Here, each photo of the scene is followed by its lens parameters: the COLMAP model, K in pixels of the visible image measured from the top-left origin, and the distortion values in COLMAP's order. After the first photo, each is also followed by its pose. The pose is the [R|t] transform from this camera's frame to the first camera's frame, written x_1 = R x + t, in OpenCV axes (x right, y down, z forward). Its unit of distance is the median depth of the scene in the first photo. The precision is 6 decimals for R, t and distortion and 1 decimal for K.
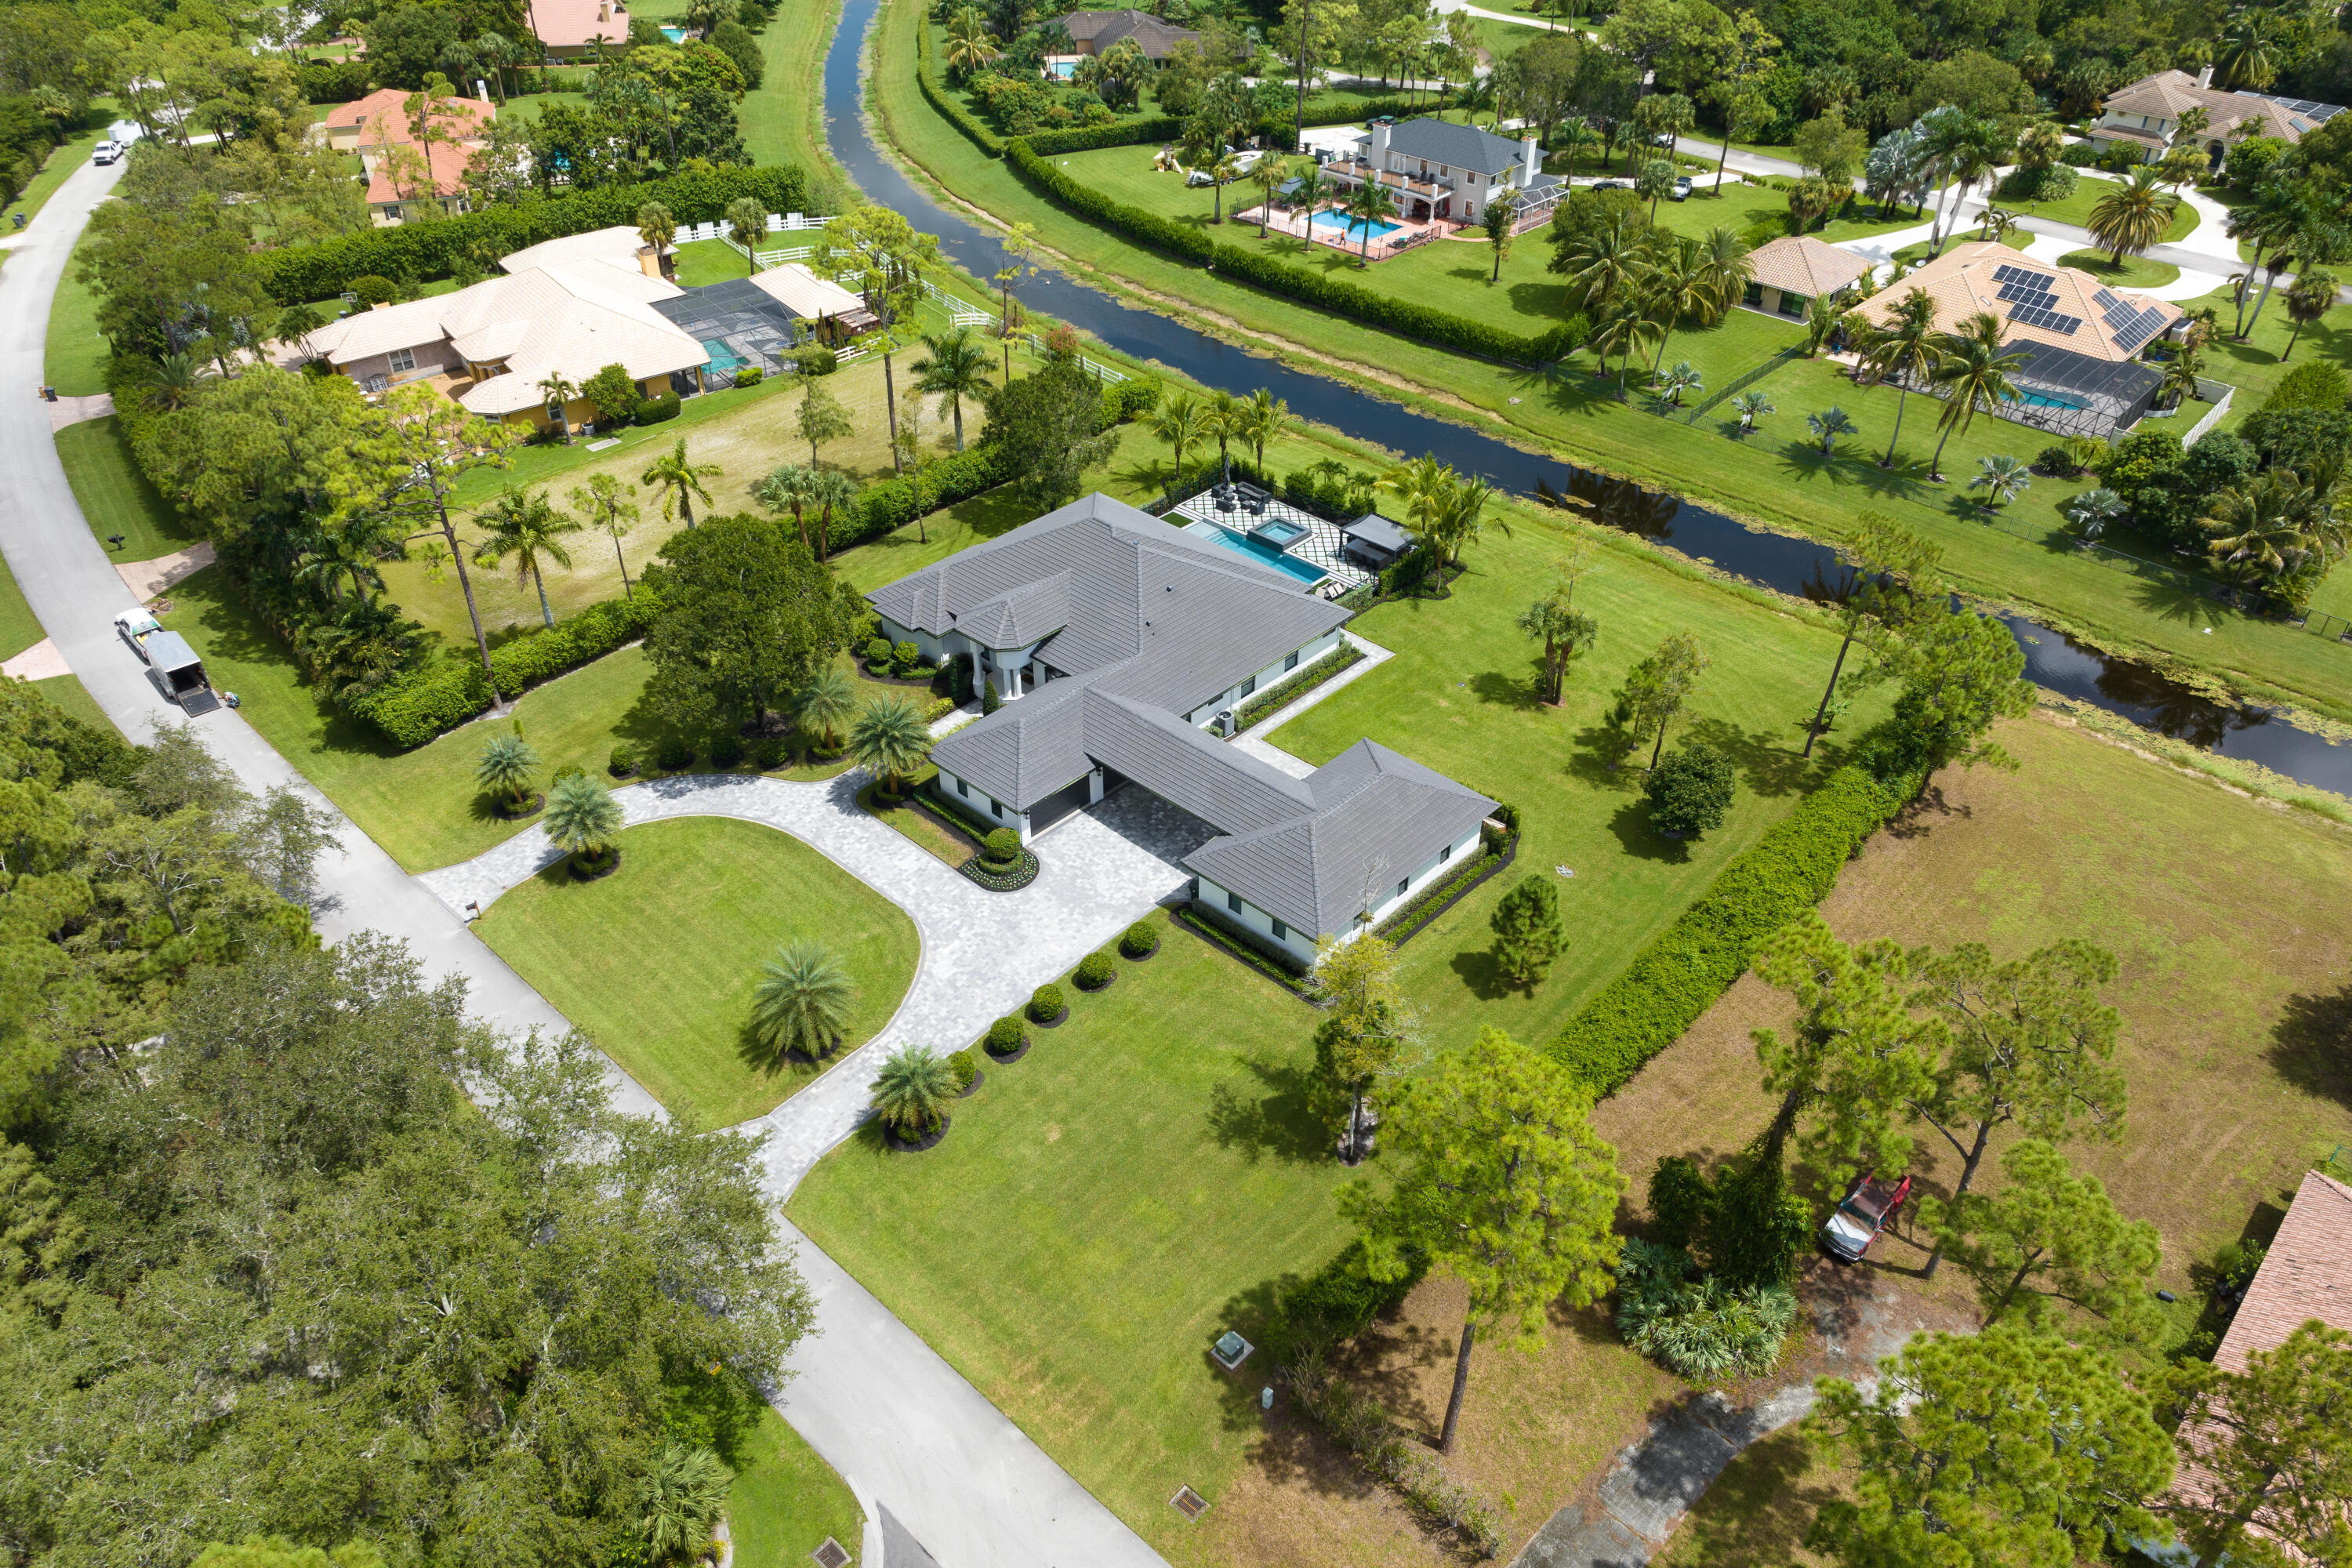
lens RADIAL K [[1670.1, 0, 1176.0], [0, 1670.1, 784.0], [0, 0, 1]] dist [-0.059837, 0.032591]
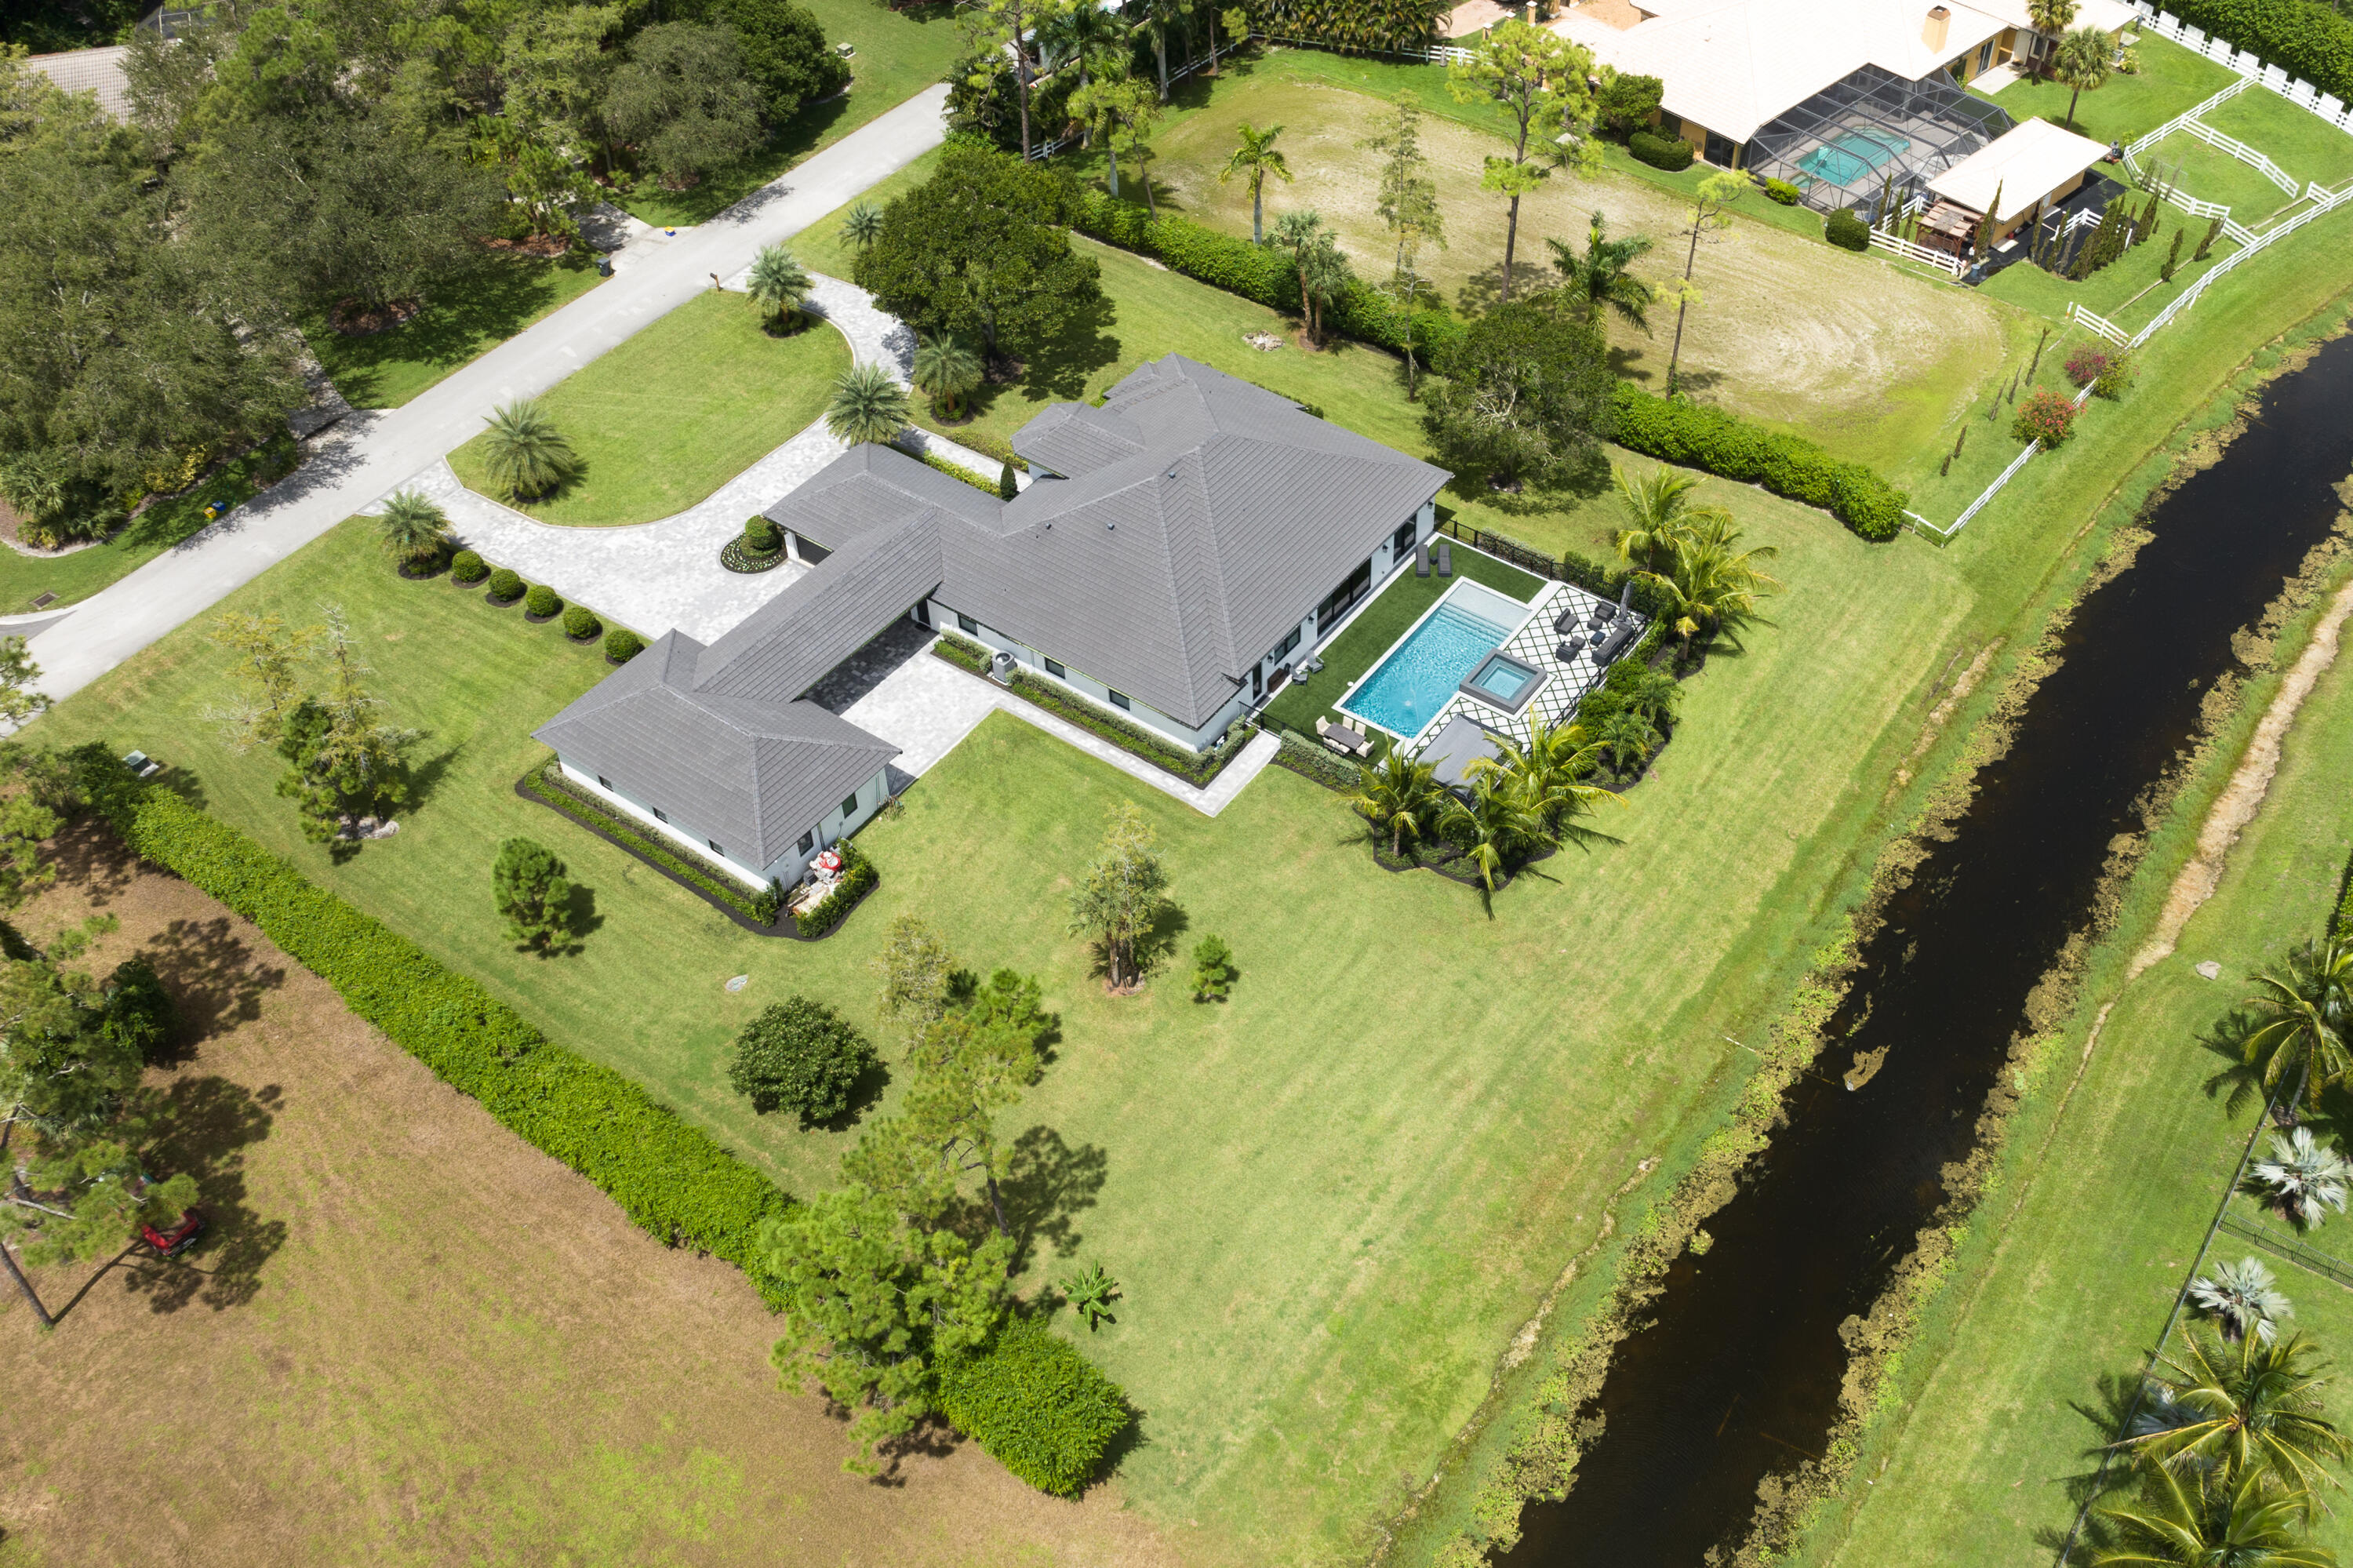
lens RADIAL K [[2158.6, 0, 1339.9], [0, 2158.6, 783.4], [0, 0, 1]] dist [-0.018396, -0.050702]
pose [[0.158931, 0.699720, -0.696515, 0.794804], [-0.588138, 0.633743, 0.502457, -0.600147], [0.792991, 0.329791, 0.512253, 0.548823]]
